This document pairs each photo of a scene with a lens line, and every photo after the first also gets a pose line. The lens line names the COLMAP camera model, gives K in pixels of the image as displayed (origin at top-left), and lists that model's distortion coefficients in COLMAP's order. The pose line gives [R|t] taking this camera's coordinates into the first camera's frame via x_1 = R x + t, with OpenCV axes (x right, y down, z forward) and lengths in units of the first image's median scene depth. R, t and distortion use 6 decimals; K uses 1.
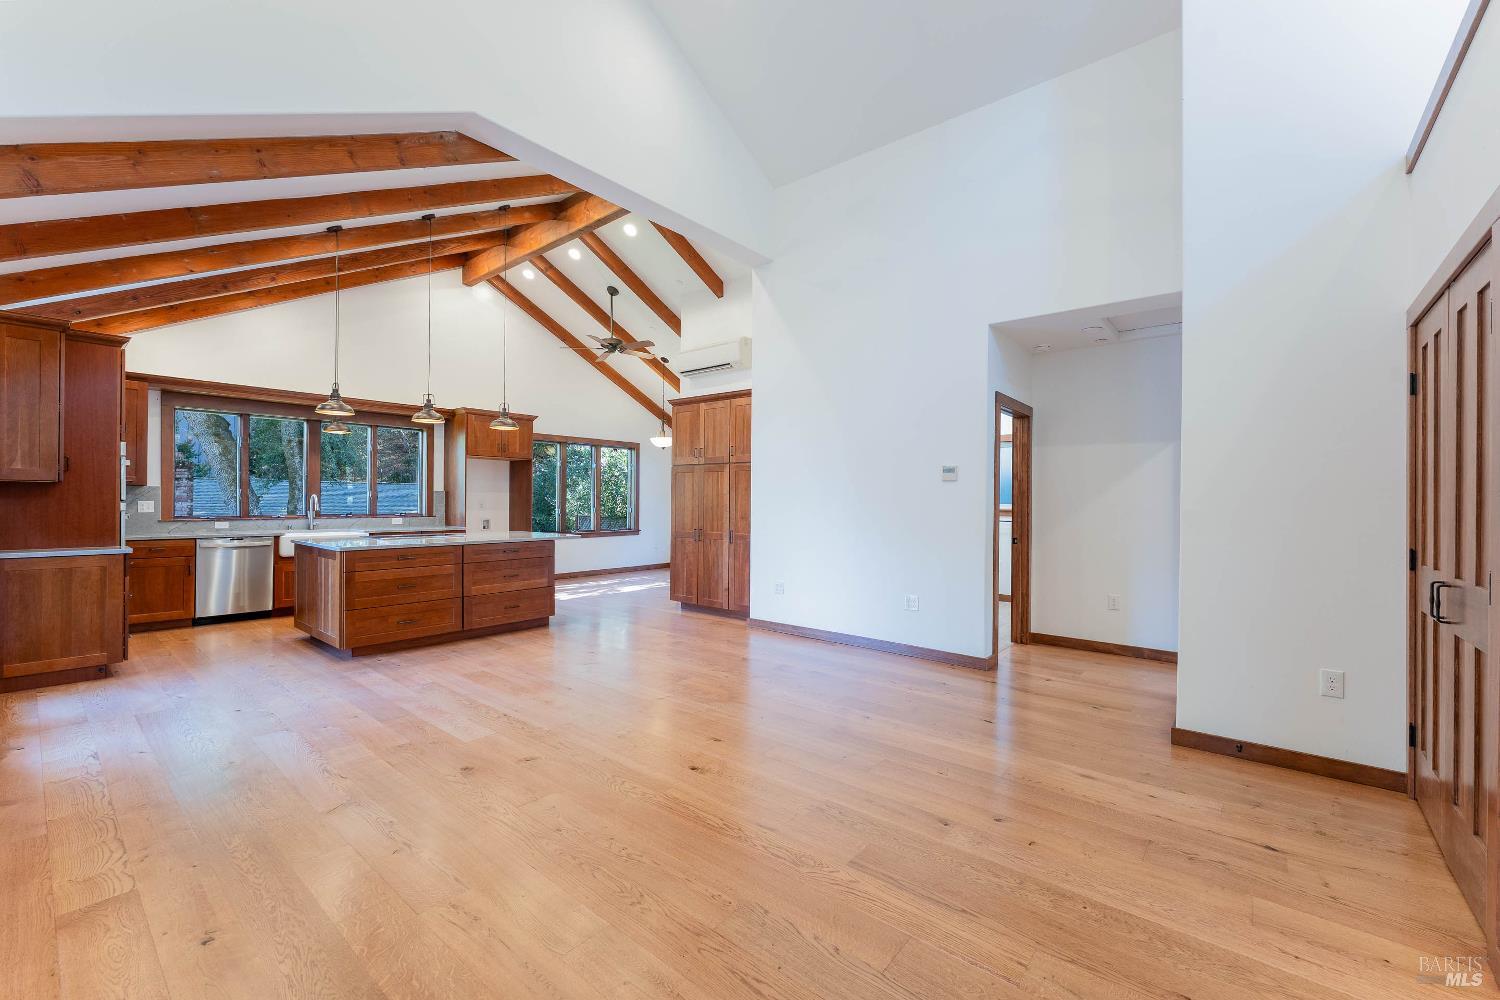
lens RADIAL K [[608.3, 0, 752.9], [0, 608.3, 498.2], [0, 0, 1]] dist [-0.001923, 0.000607]
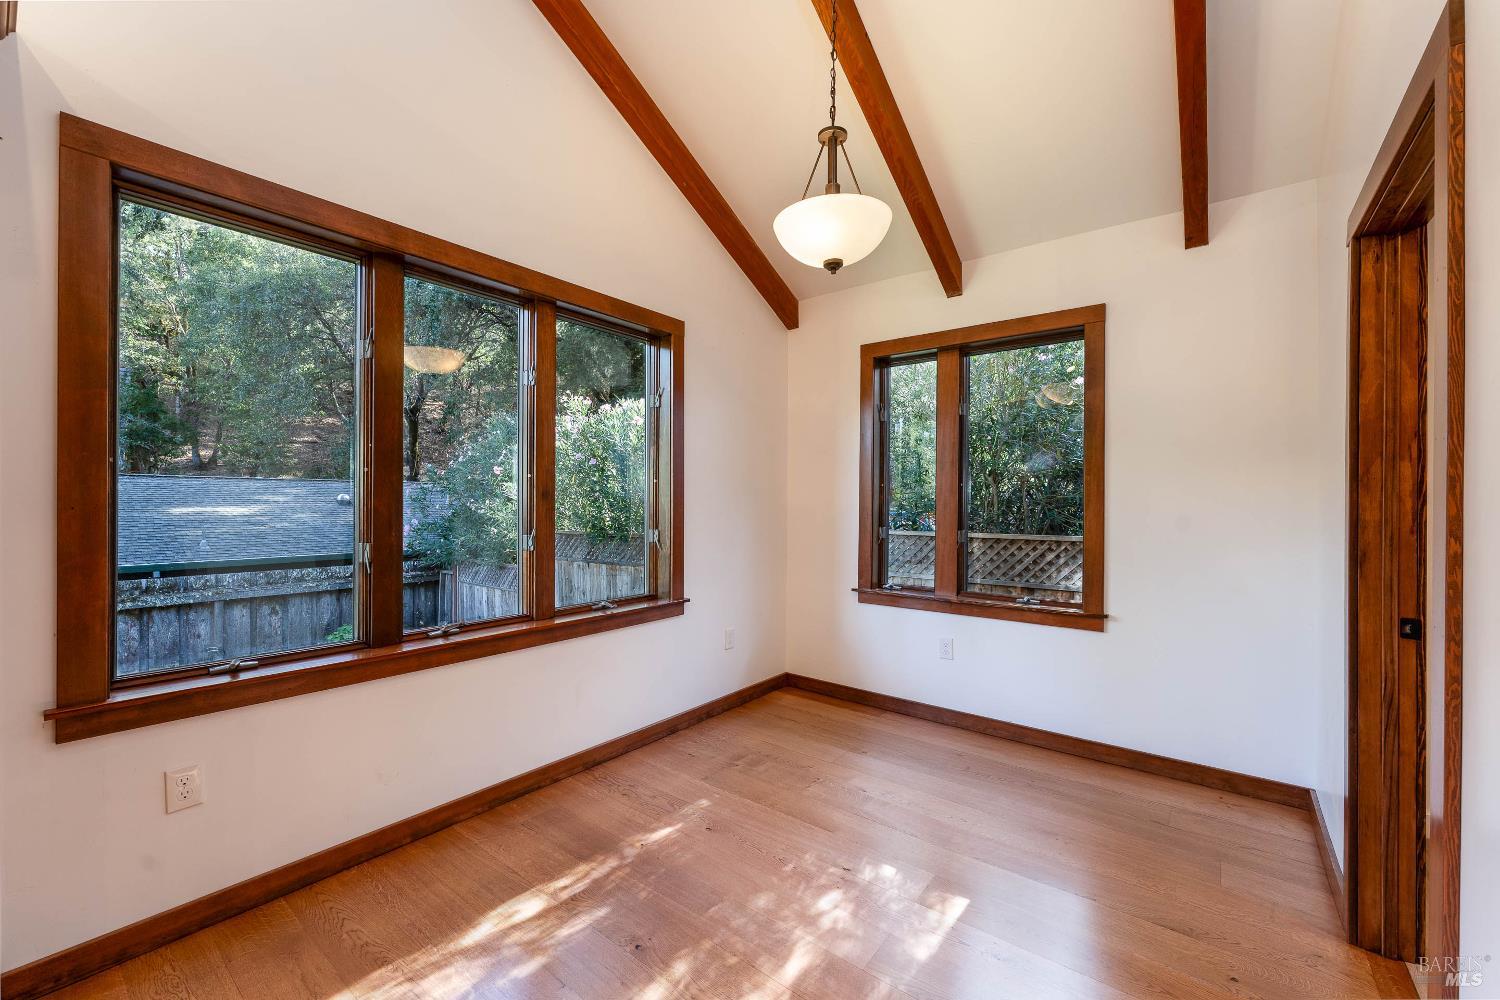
lens RADIAL K [[600.0, 0, 753.1], [0, 600.0, 499.2], [0, 0, 1]] dist [-0.003167, -0.000256]
pose [[0.999488, -0.000598, 0.031976, -0.270330], [0.000621, 1.000000, -0.000710, 0.001048], [-0.031976, 0.000730, 0.999488, 1.157321]]
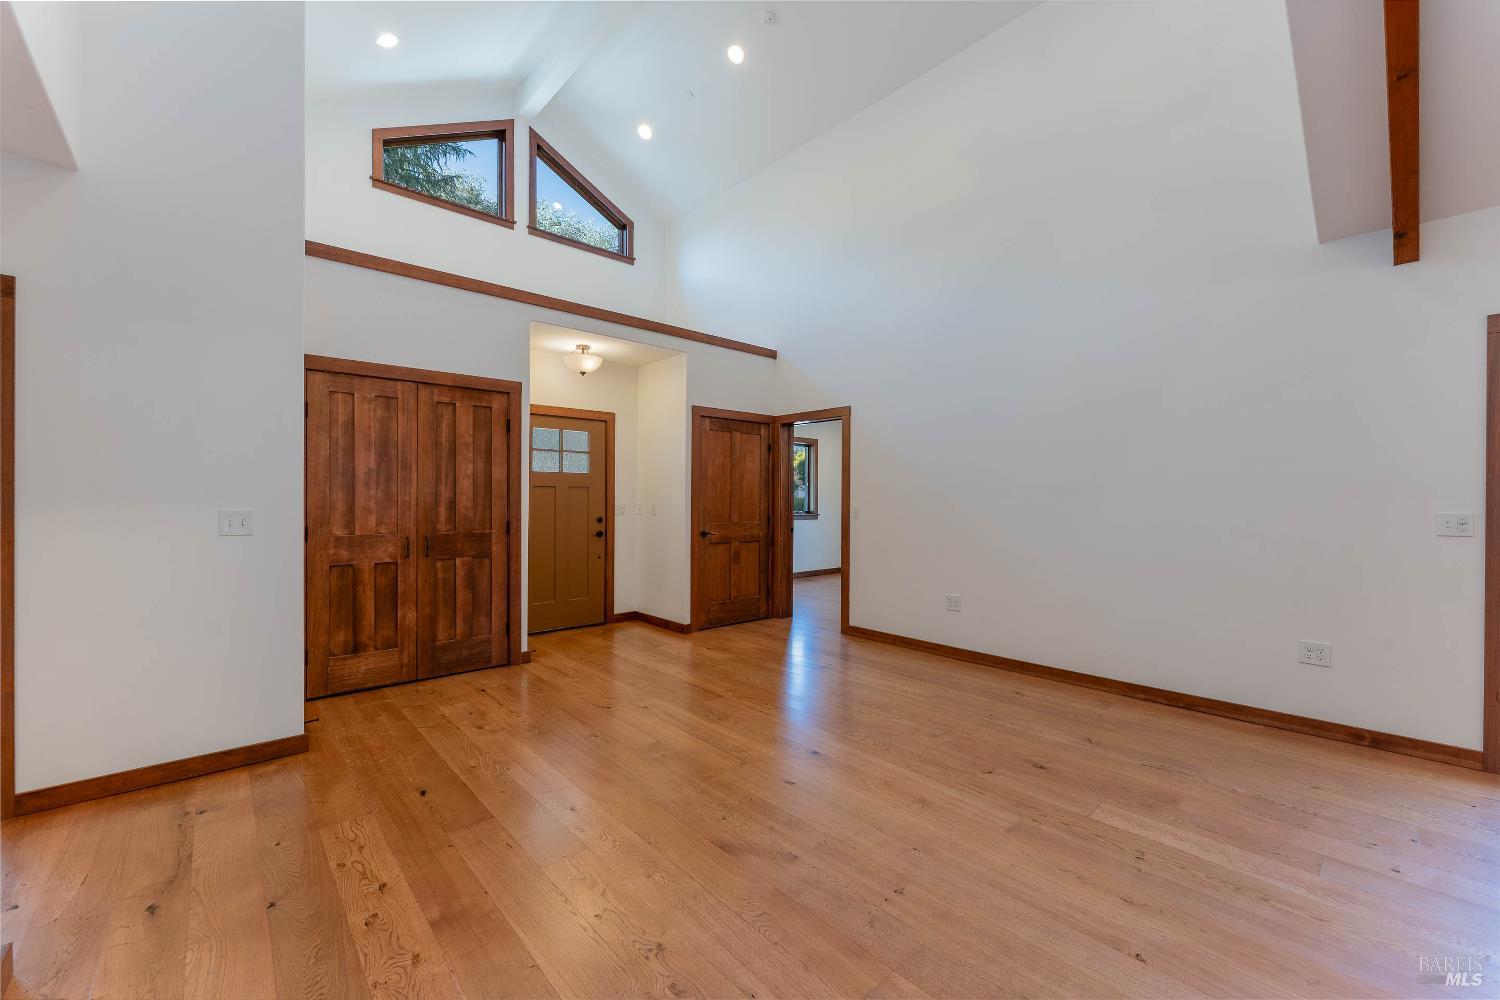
lens RADIAL K [[600.0, 0, 753.1], [0, 600.0, 499.2], [0, 0, 1]] dist [-0.003167, -0.000256]
pose [[-0.989122, -0.011504, 0.146644, -0.062601], [-0.011546, 0.999933, 0.000559, 0.003181], [-0.146640, -0.001140, -0.989189, 0.911626]]
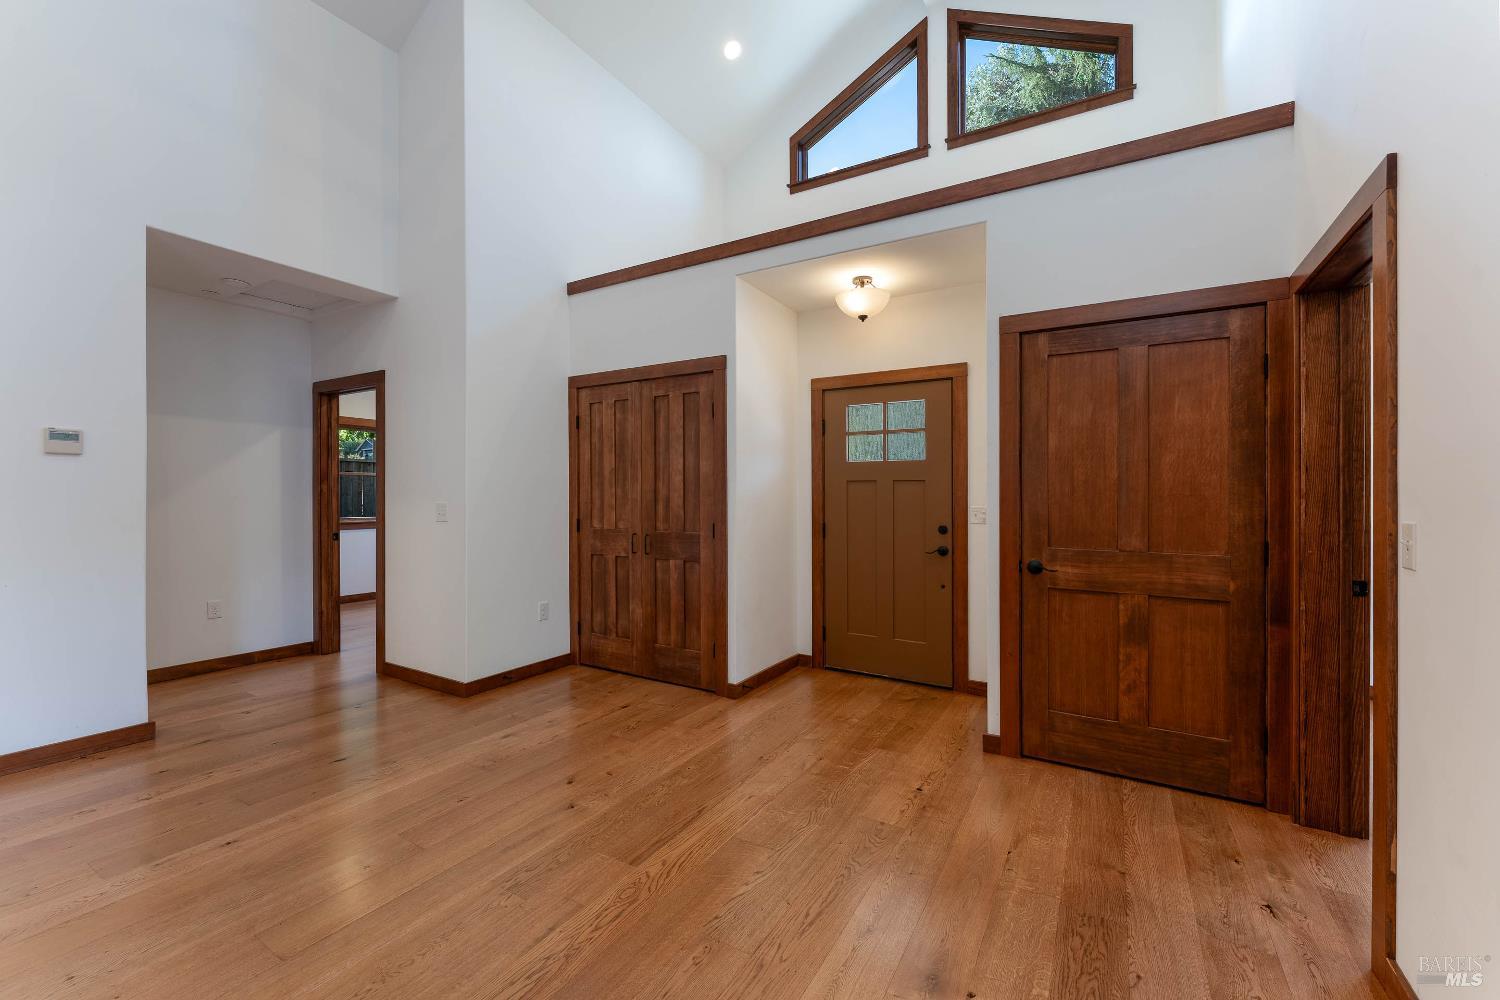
lens RADIAL K [[600.0, 0, 753.1], [0, 600.0, 499.2], [0, 0, 1]] dist [-0.003167, -0.000256]
pose [[-0.149515, -0.012781, 0.988677, -0.266509], [-0.009158, 0.999891, 0.011541, 0.001958], [-0.988717, -0.007329, -0.149616, 0.317172]]
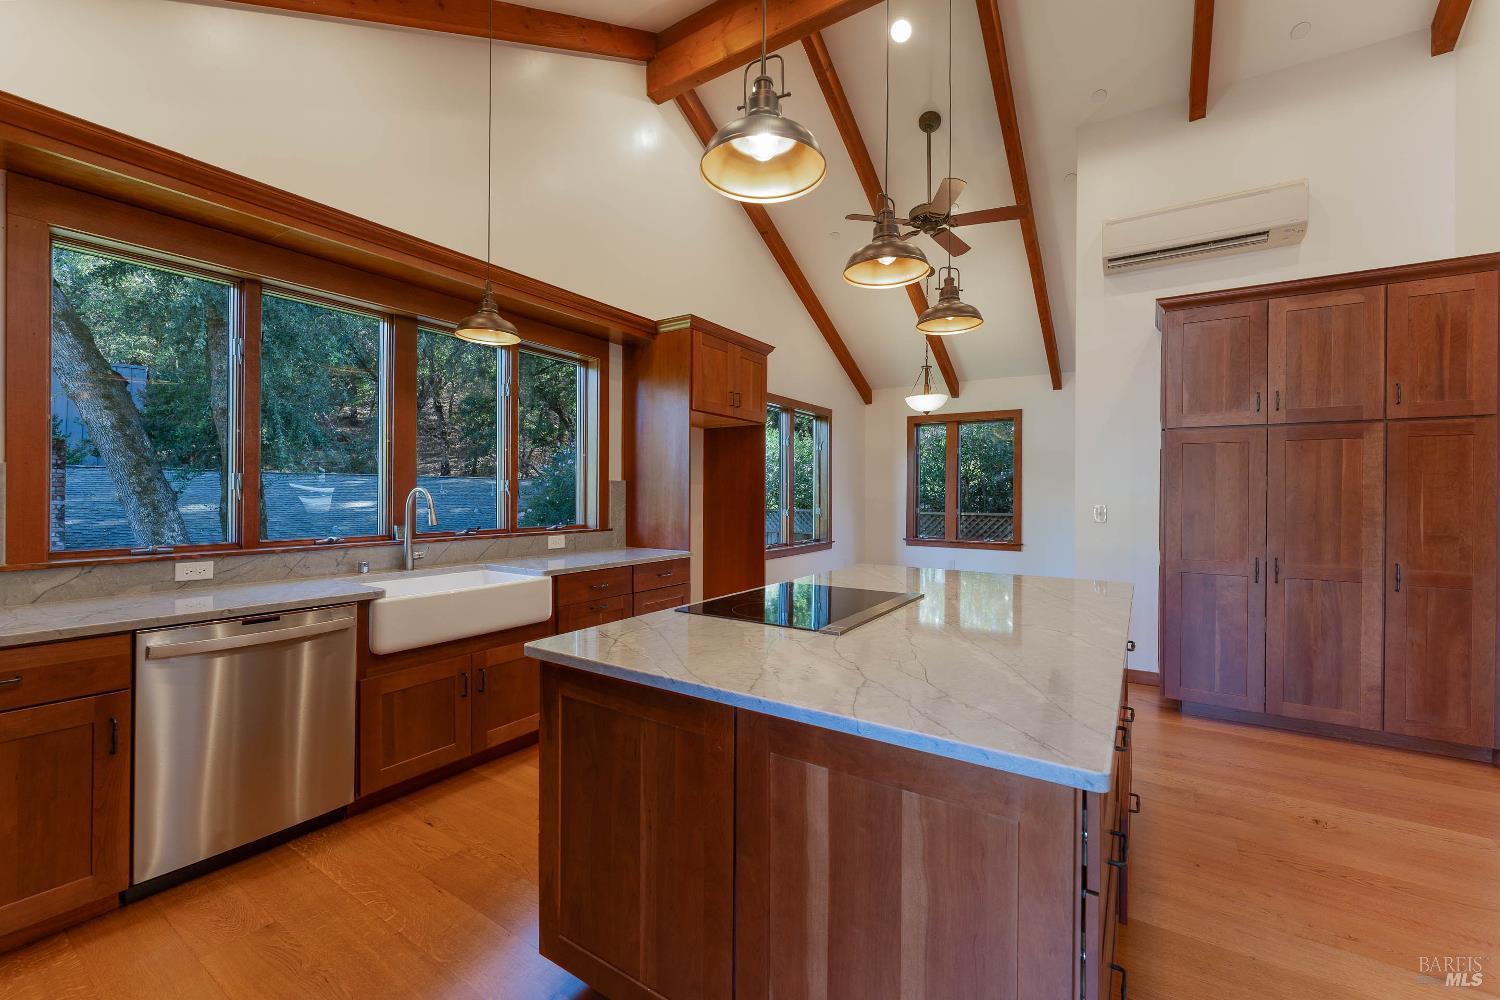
lens RADIAL K [[605.5, 0, 754.7], [0, 605.5, 492.7], [0, 0, 1]] dist [-0.001353, 0.000062]
pose [[0.993465, -0.001716, 0.114123, -0.578362], [0.001600, 0.999998, 0.001108, -0.003025], [-0.114125, -0.000918, 0.993466, 0.596778]]
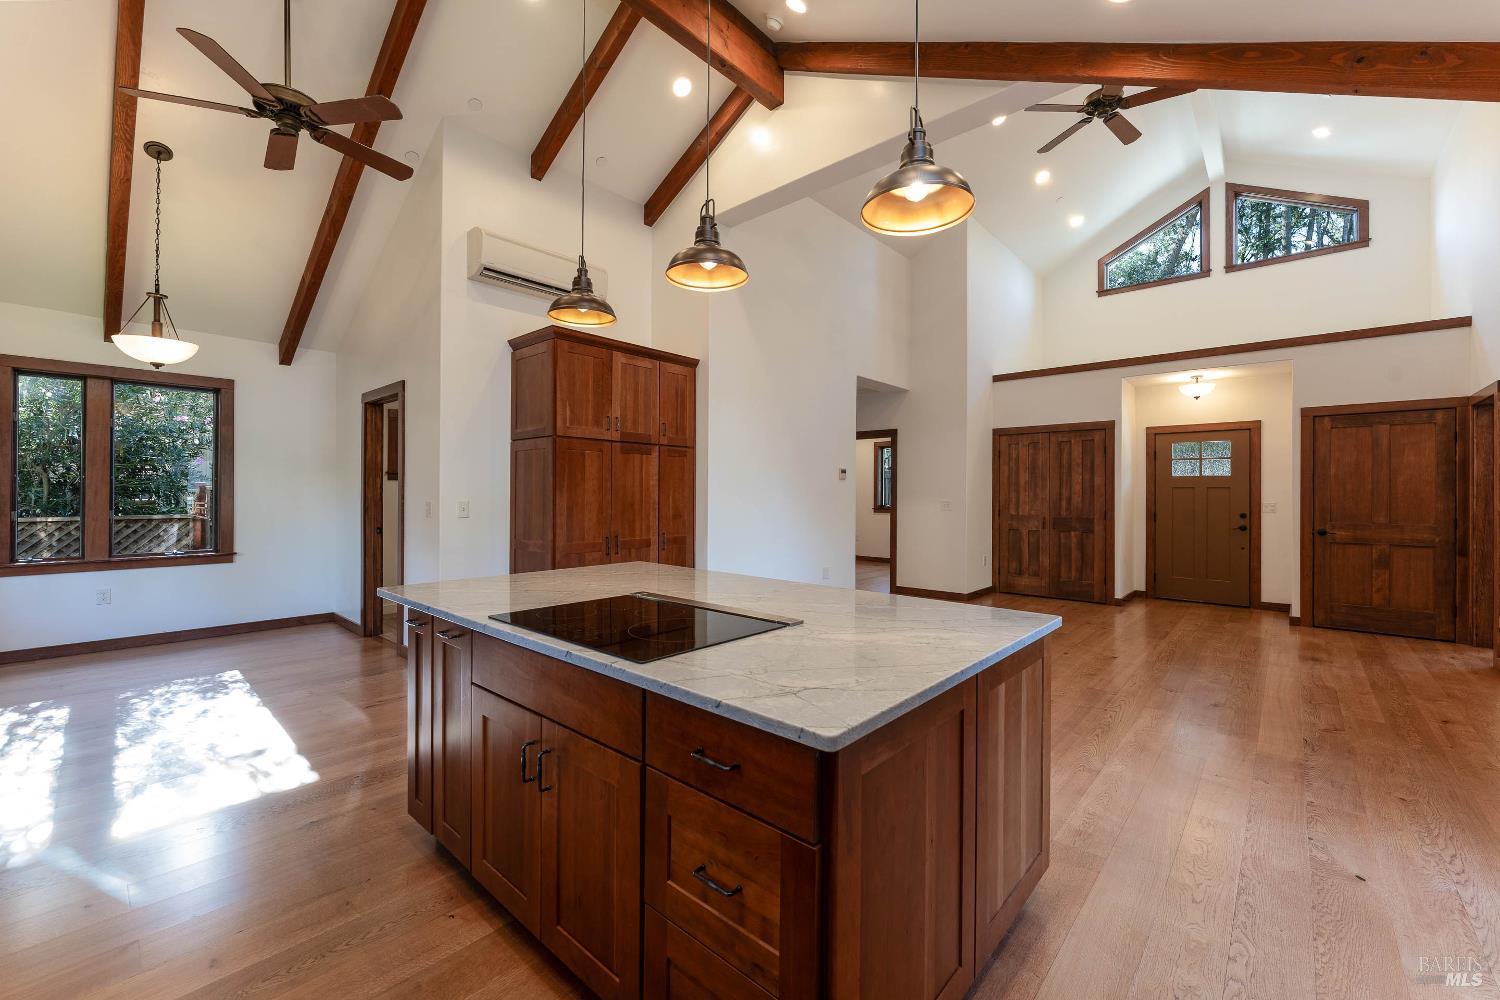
lens RADIAL K [[608.3, 0, 752.9], [0, 608.3, 498.2], [0, 0, 1]] dist [-0.001923, 0.000607]
pose [[0.037135, -0.014527, 0.999205, -0.797444], [-0.006533, 0.999869, 0.014779, -0.003086], [-0.999289, -0.007077, 0.037035, 0.860269]]
